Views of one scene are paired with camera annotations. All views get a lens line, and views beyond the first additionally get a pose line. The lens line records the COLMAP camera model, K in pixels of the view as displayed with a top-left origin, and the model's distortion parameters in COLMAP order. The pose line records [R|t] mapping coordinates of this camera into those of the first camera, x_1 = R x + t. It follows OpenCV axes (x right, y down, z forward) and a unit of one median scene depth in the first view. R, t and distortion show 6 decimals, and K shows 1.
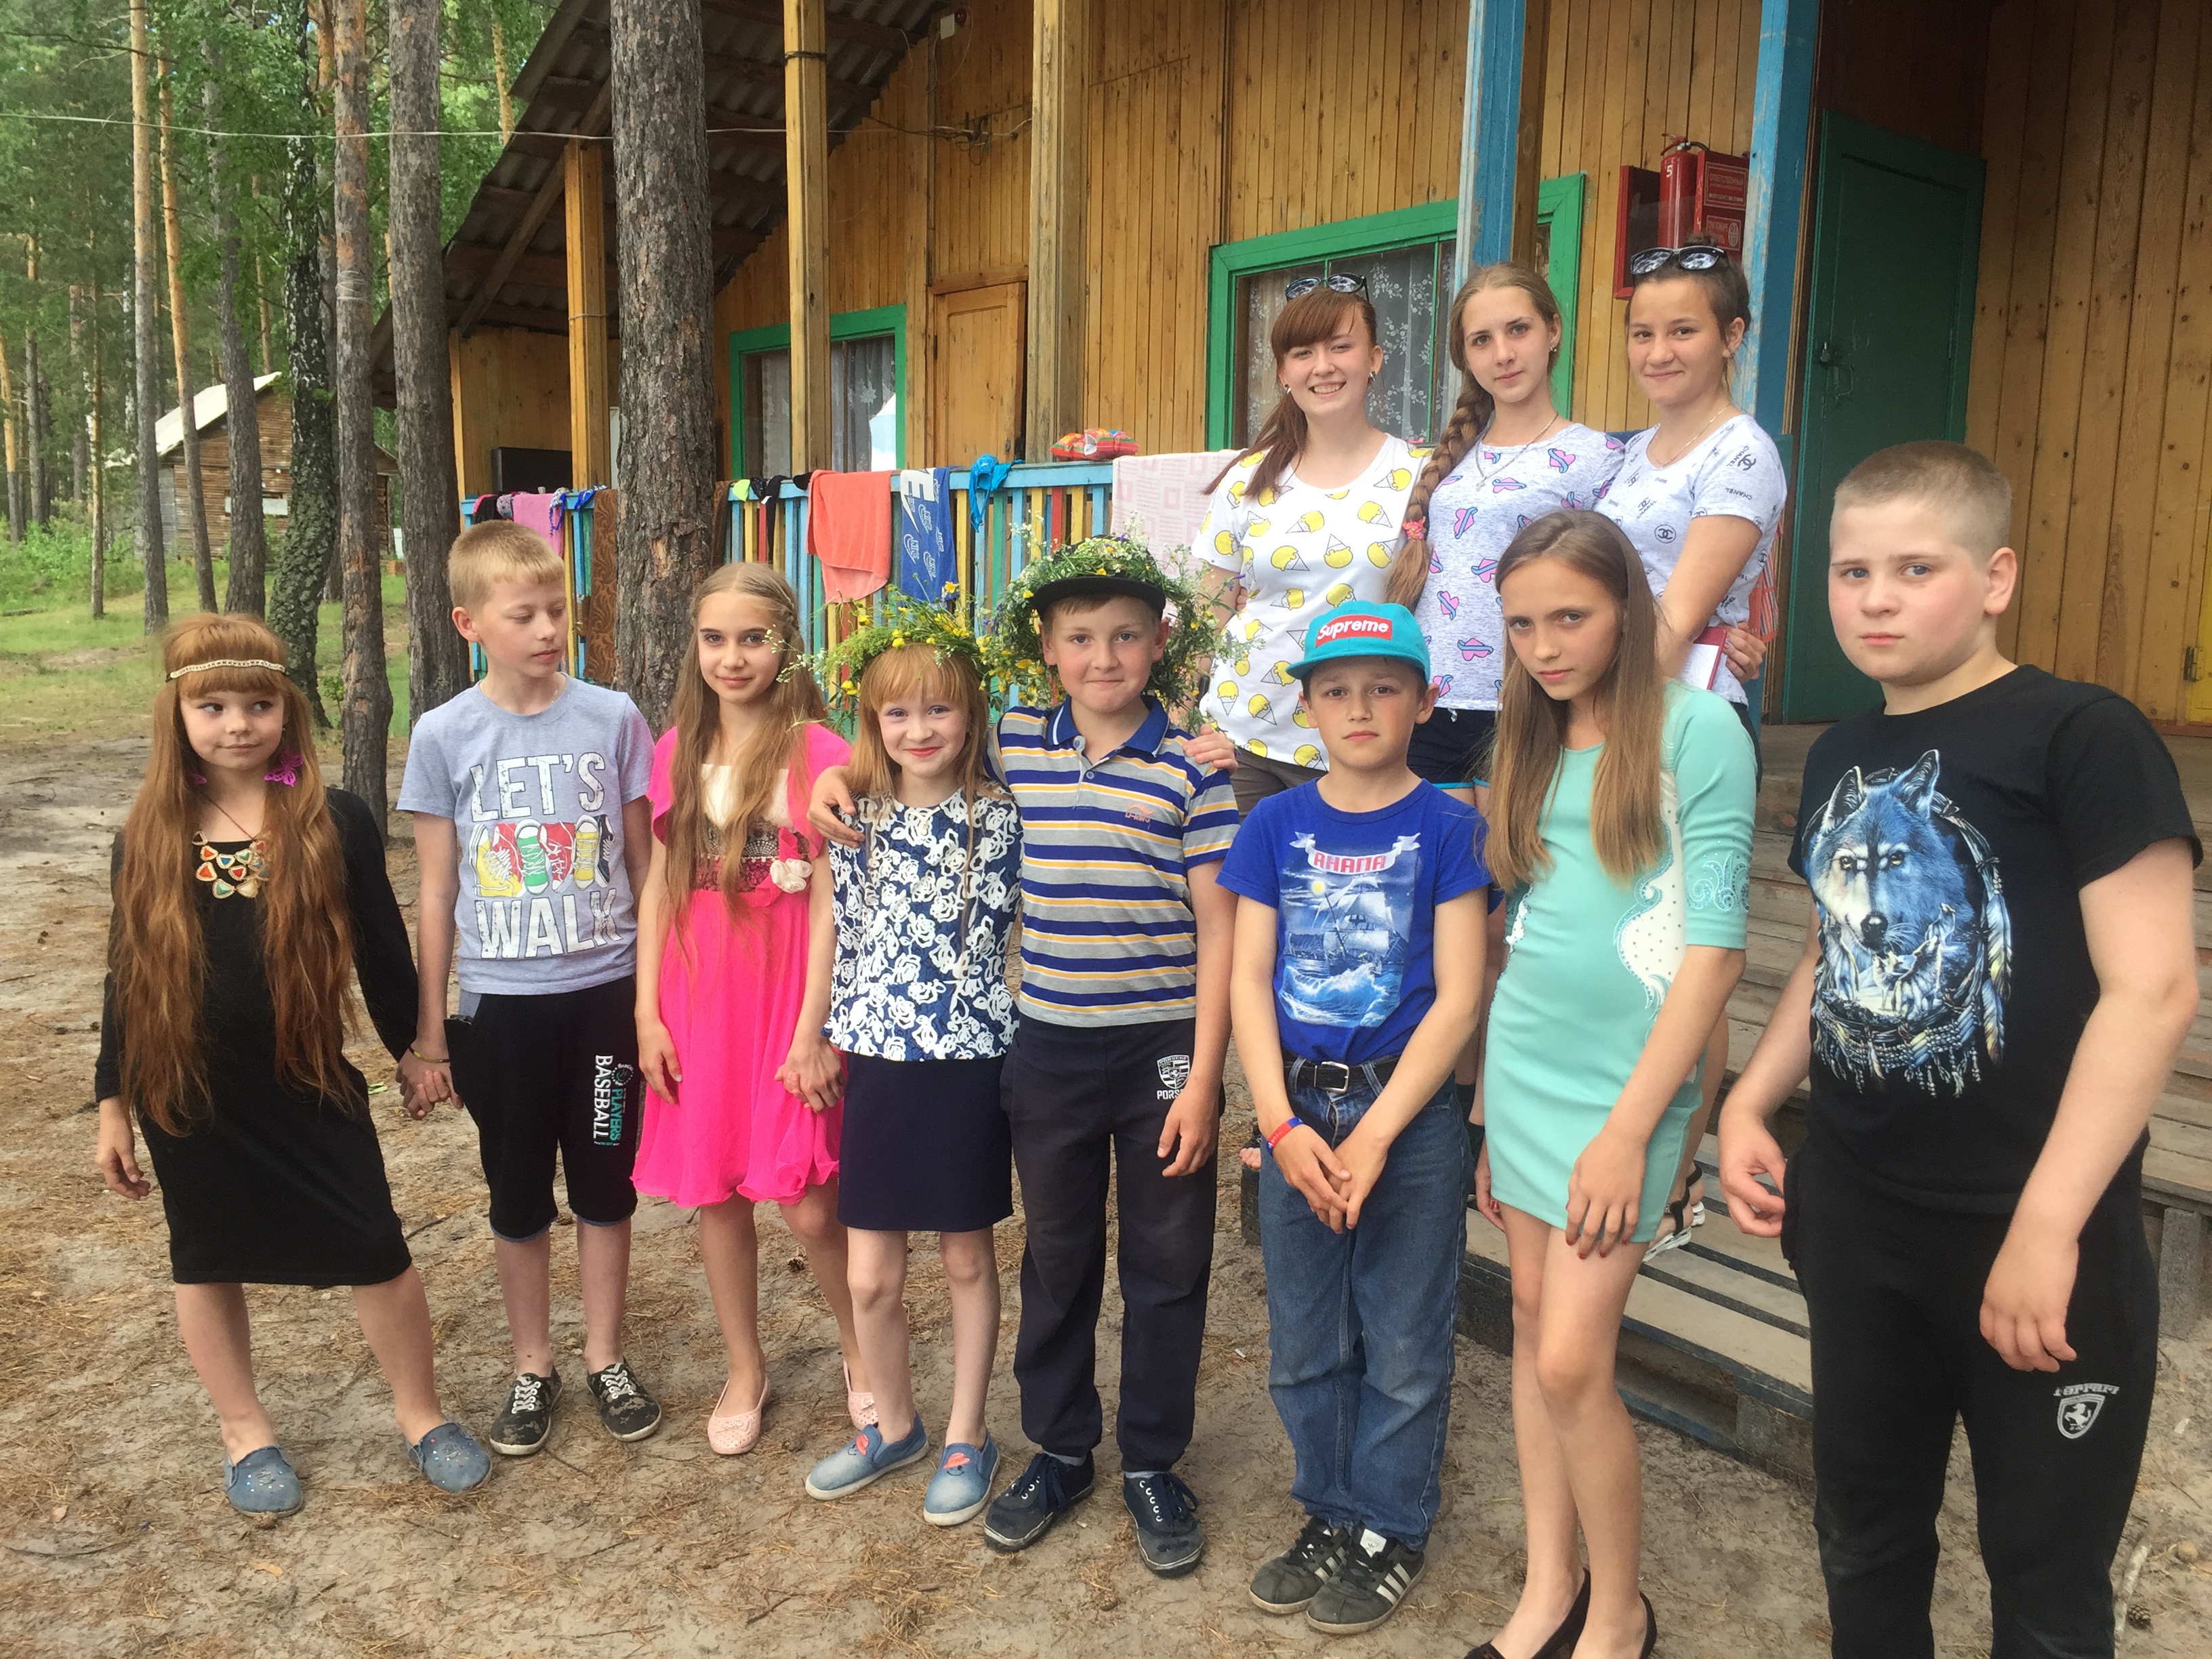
lens RADIAL K [[1889.7, 0, 1107.8], [0, 1889.7, 819.6], [0, 0, 1]] dist [0.096139, -0.132179]
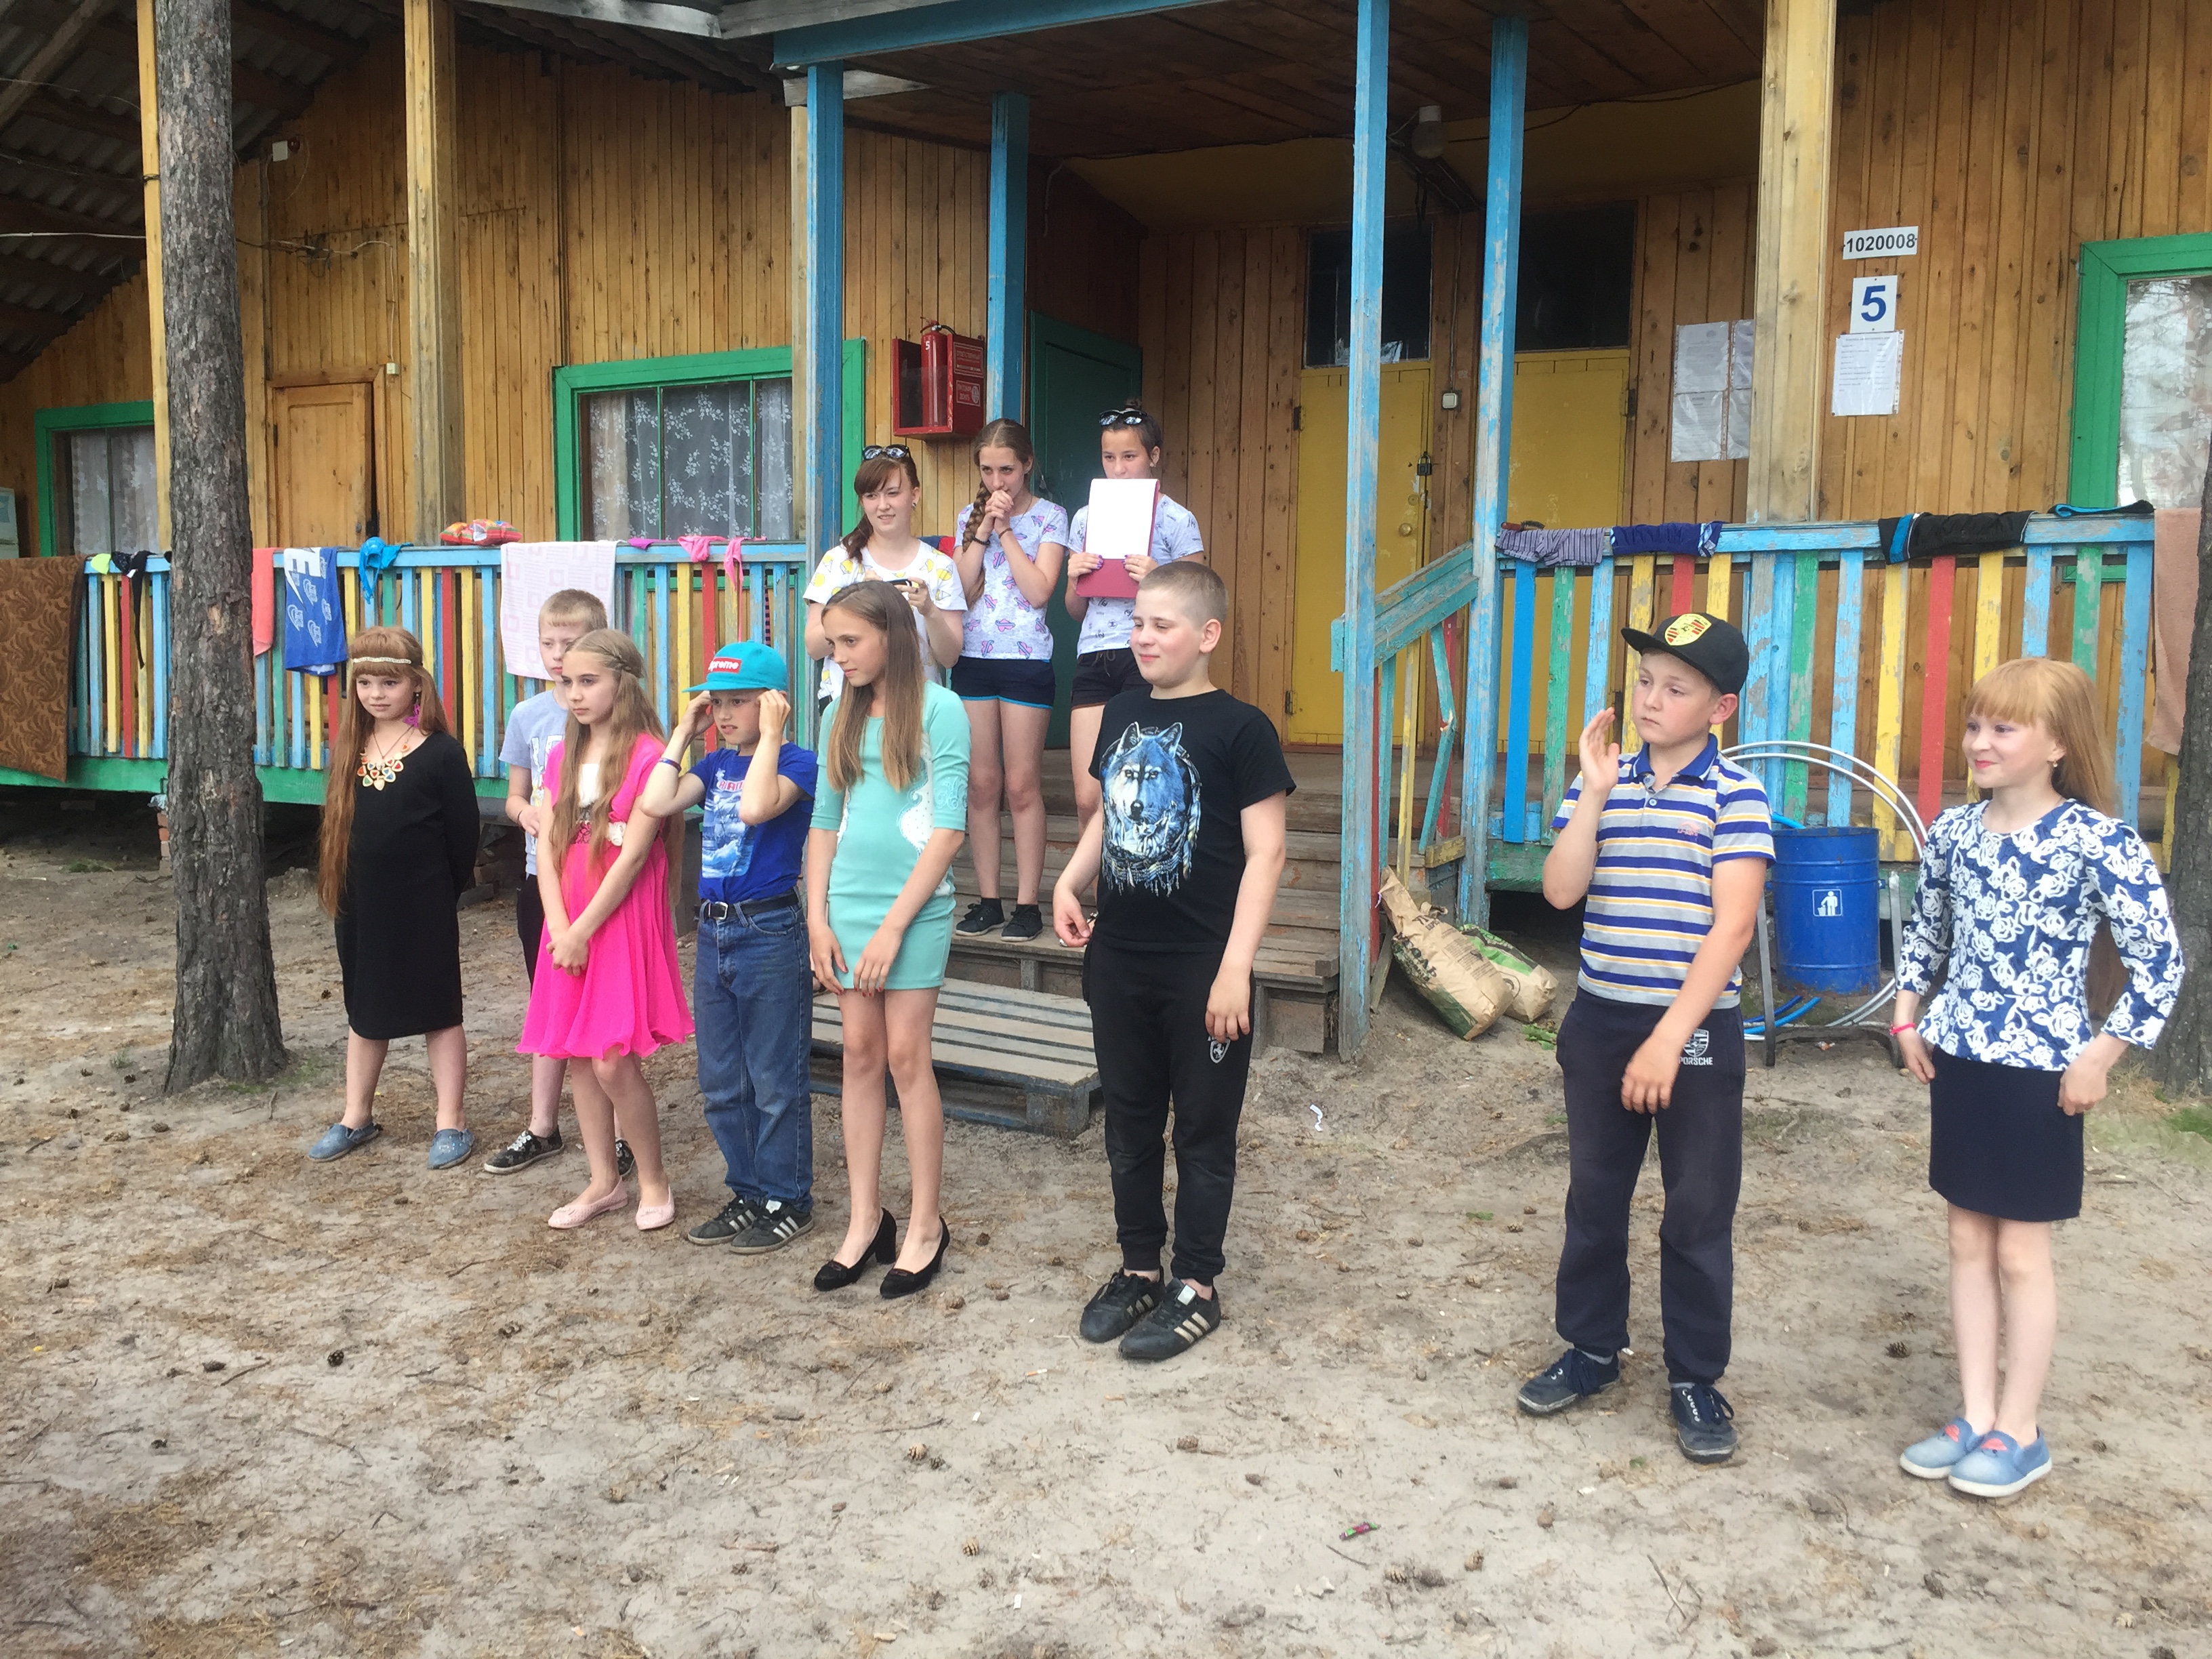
lens RADIAL K [[1894.0, 0, 1106.5], [0, 1894.0, 825.0], [0, 0, 1]] dist [0.094794, -0.123322]
pose [[0.927537, -0.037577, 0.371838, -0.087565], [0.052252, 0.998199, -0.029467, 0.039661], [-0.370061, 0.046761, 0.927830, -0.237898]]
